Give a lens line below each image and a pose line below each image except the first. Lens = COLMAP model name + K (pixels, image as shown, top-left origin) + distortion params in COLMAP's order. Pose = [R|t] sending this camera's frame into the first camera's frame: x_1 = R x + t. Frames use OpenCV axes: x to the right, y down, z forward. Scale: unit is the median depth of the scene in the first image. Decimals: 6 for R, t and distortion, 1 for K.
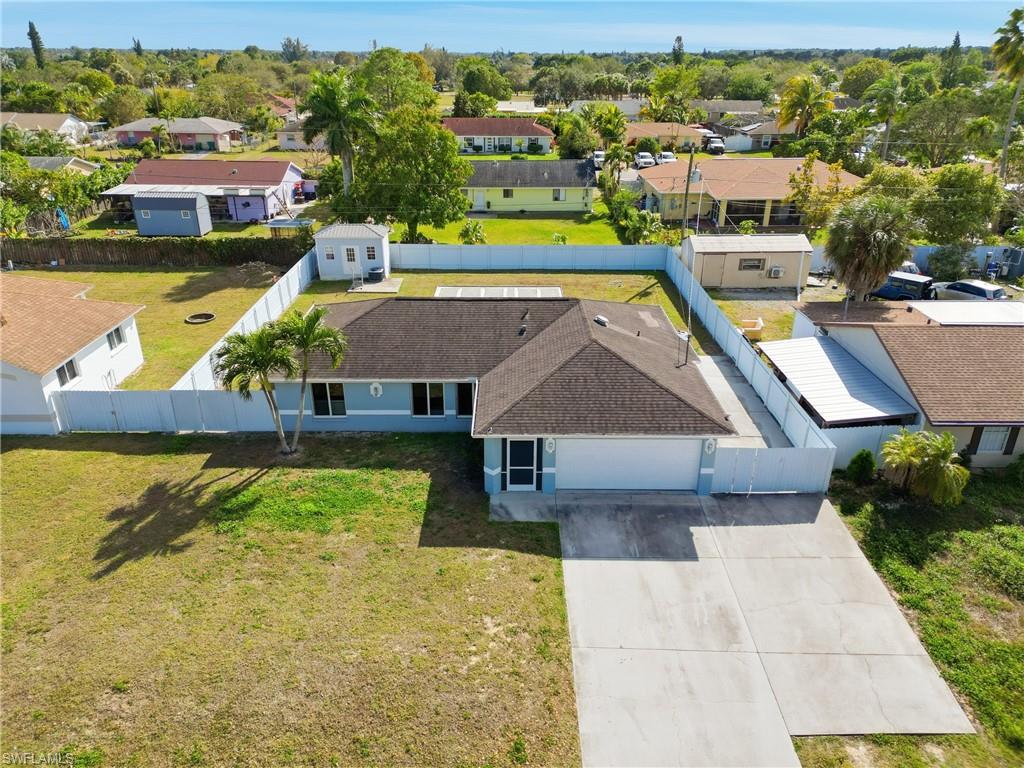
lens RADIAL K [[721.6, 0, 514.7], [0, 721.6, 379.6], [0, 0, 1]] dist [0.055414, -0.022675]
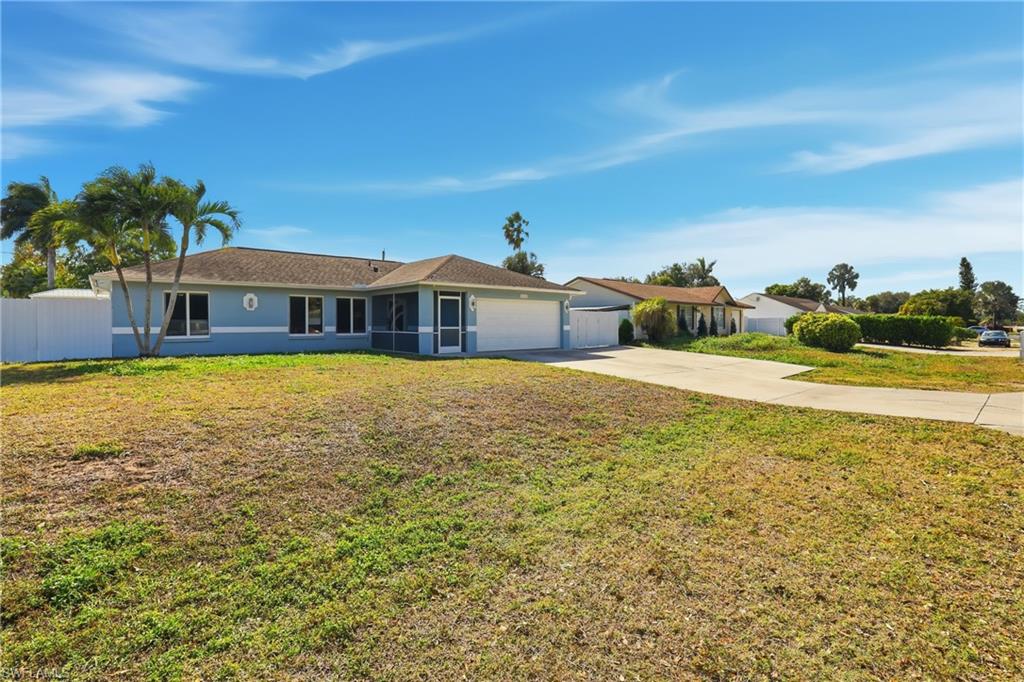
lens RADIAL K [[474.2, 0, 512.9], [0, 474.2, 338.5], [0, 0, 1]] dist [-0.030203, 0.001249]
pose [[0.745437, -0.022990, 0.666180, -0.384863], [0.274440, 0.921355, -0.275295, 0.351517], [-0.607459, 0.388041, 0.693121, 0.455544]]
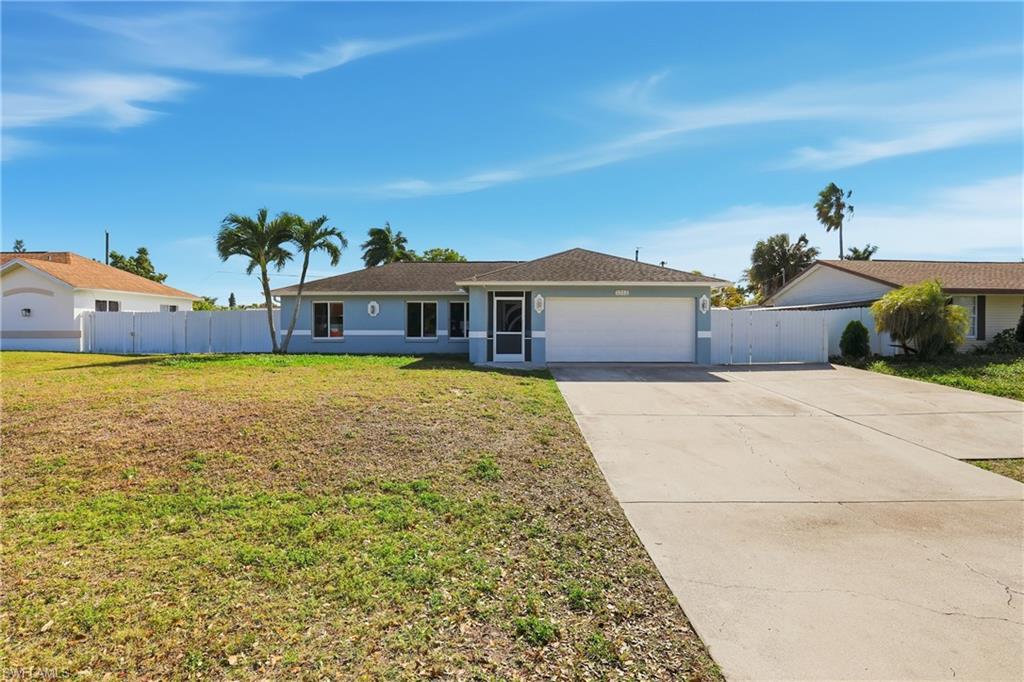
lens RADIAL K [[474.2, 0, 517.6], [0, 474.2, 343.3], [0, 0, 1]] dist [-0.030203, 0.001249]
pose [[0.999987, -0.000684, 0.005028, 0.017650], [0.002534, 0.925804, -0.377994, 0.363693], [-0.004397, 0.378002, 0.925794, 0.426789]]
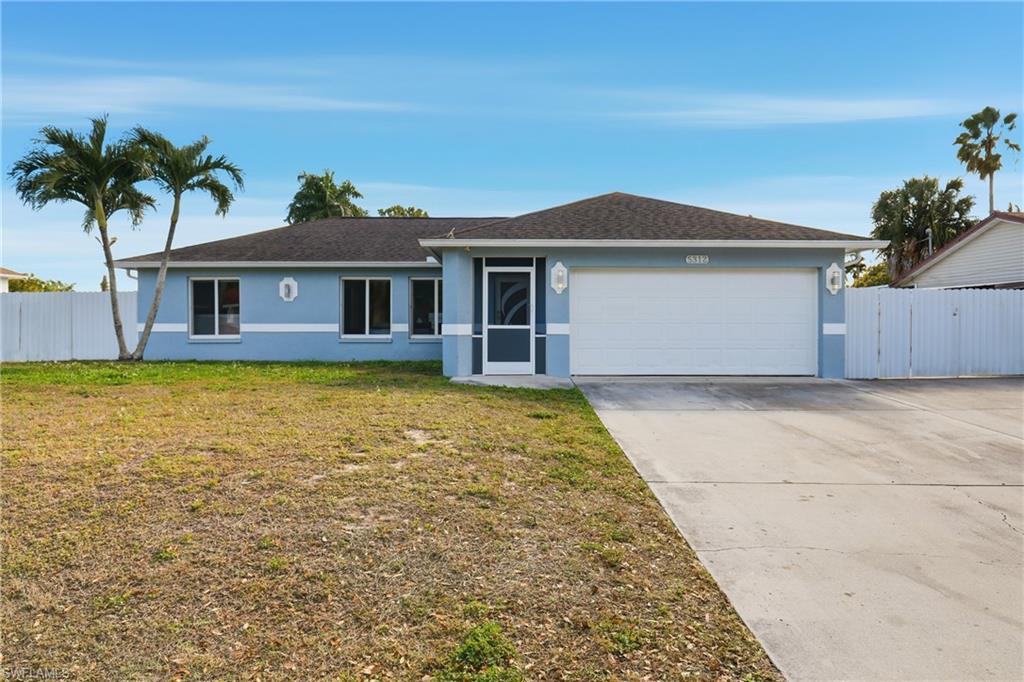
lens RADIAL K [[657.6, 0, 518.0], [0, 657.6, 336.3], [0, 0, 1]] dist [0.003097, 0.001102]
pose [[0.999876, -0.001654, 0.015687, 0.008652], [0.007665, 0.920132, -0.391534, 0.326649], [-0.013787, 0.391605, 0.920030, 0.521563]]
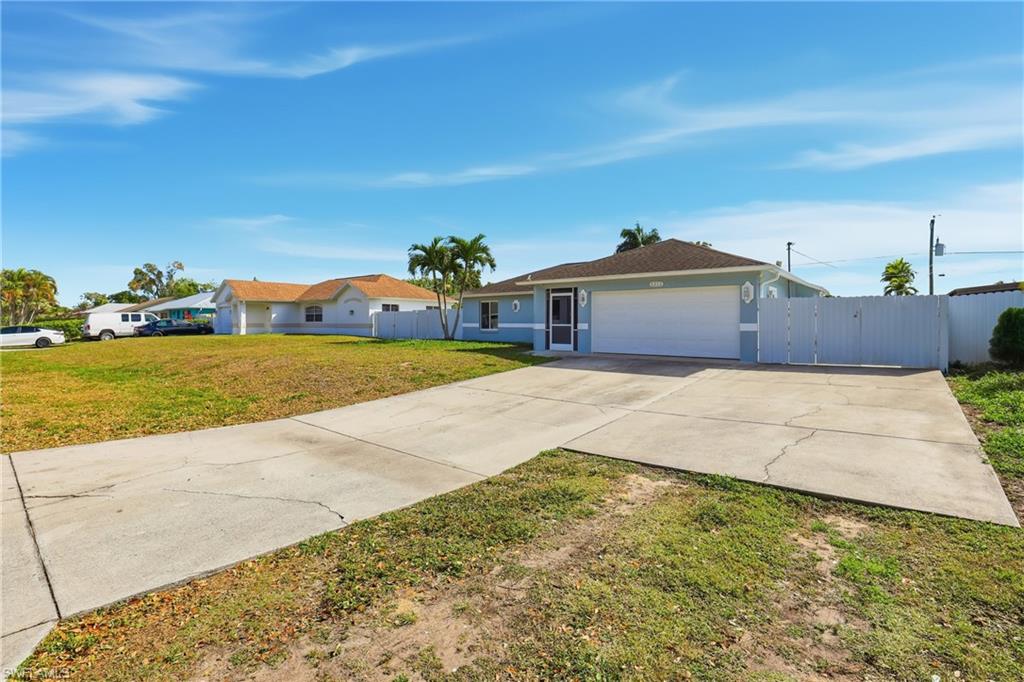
lens RADIAL K [[474.2, 0, 515.1], [0, 474.2, 331.2], [0, 0, 1]] dist [-0.030203, 0.001249]
pose [[0.772061, 0.010404, -0.635463, 0.394834], [-0.260760, 0.917018, -0.301798, 0.353619], [0.579591, 0.398709, 0.710707, 0.463384]]
